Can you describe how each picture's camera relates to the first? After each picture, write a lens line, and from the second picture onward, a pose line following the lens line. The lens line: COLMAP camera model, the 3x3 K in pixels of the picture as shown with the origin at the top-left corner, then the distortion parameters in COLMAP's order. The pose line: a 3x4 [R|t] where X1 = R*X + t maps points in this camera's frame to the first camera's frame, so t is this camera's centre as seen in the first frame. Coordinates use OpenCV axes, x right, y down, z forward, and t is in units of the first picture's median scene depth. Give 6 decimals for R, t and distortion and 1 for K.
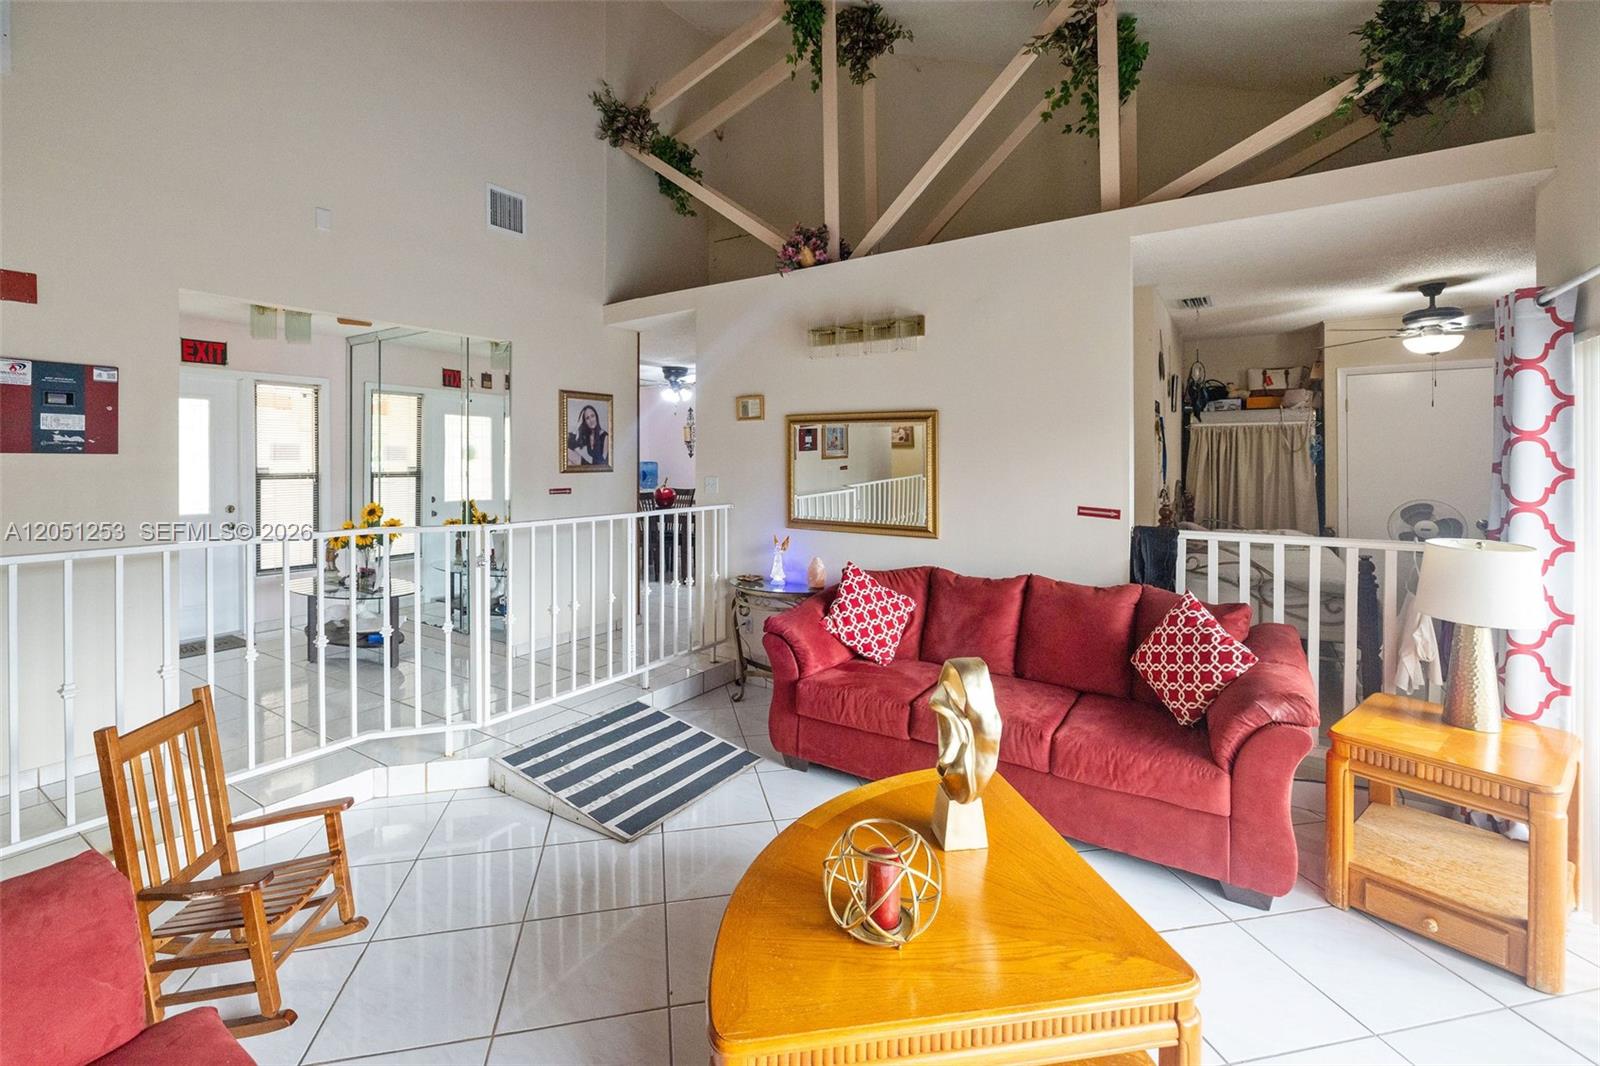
lens RADIAL K [[696.5, 0, 812.7], [0, 696.5, 452.4], [0, 0, 1]] dist [-0.003689, 0.000407]
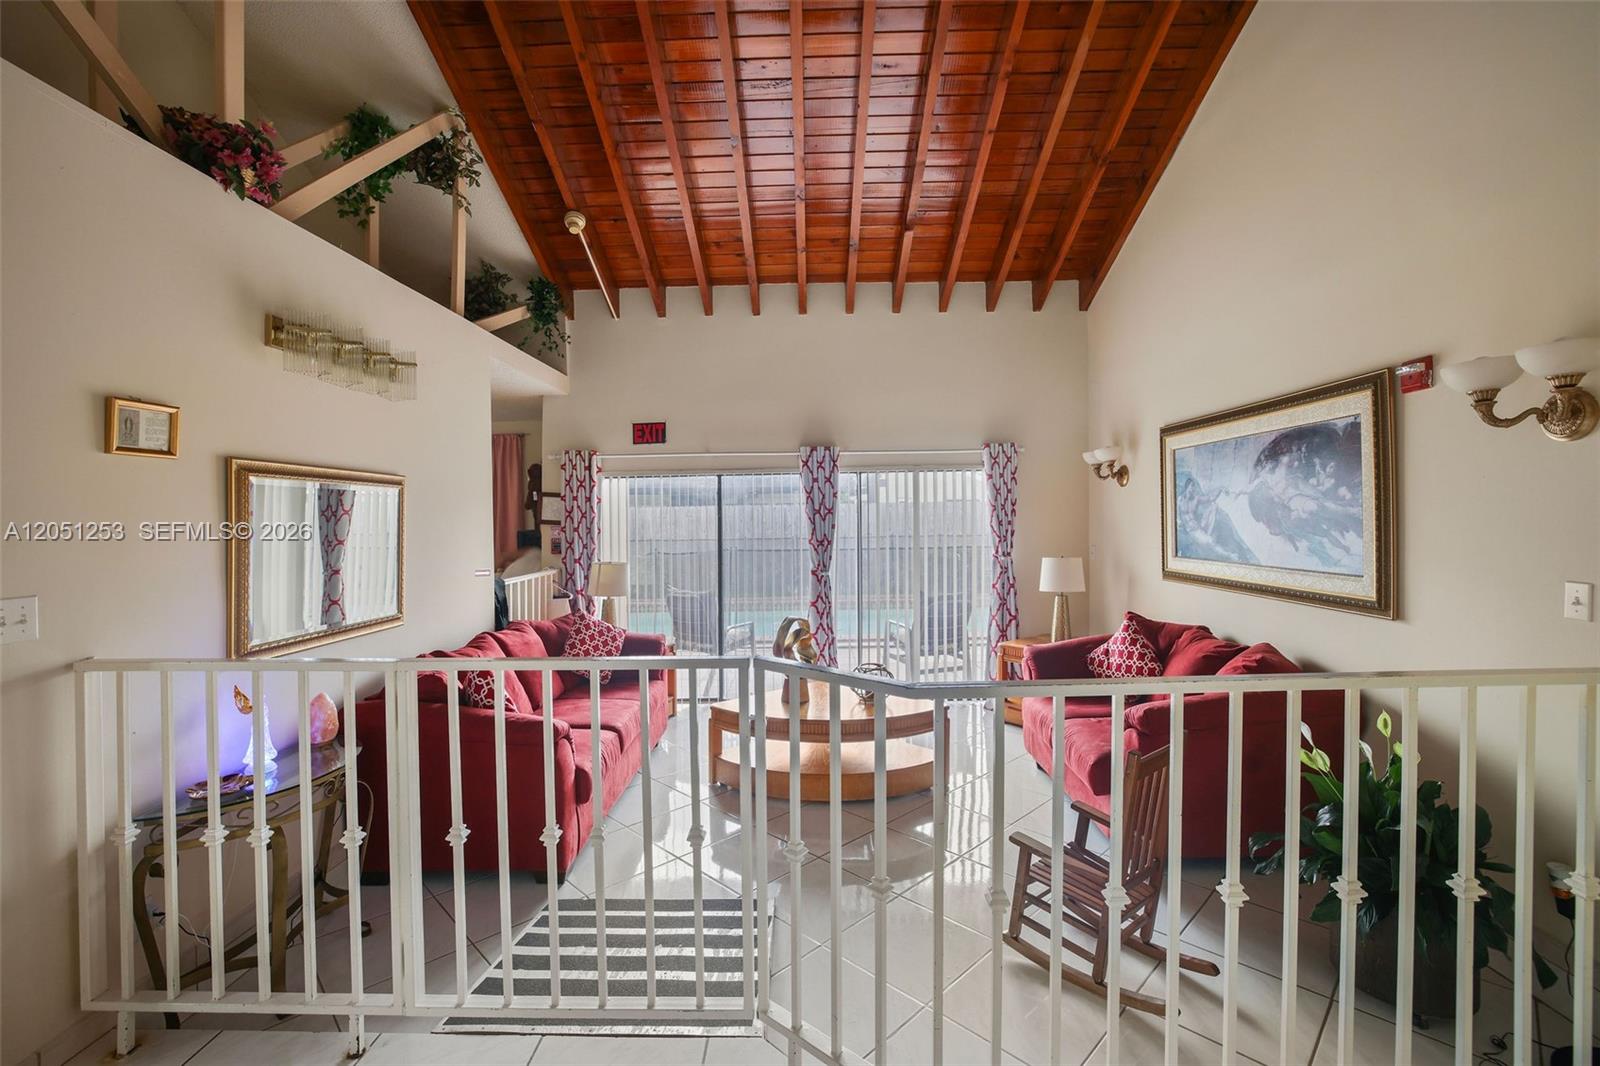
lens RADIAL K [[696.5, 0, 786.3], [0, 696.5, 528.4], [0, 0, 1]] dist [-0.003689, 0.000407]
pose [[-0.496372, -0.003513, 0.868103, -0.928355], [0.015628, 0.999794, 0.012982, 0.001009], [-0.867970, 0.020010, -0.496214, 1.176724]]
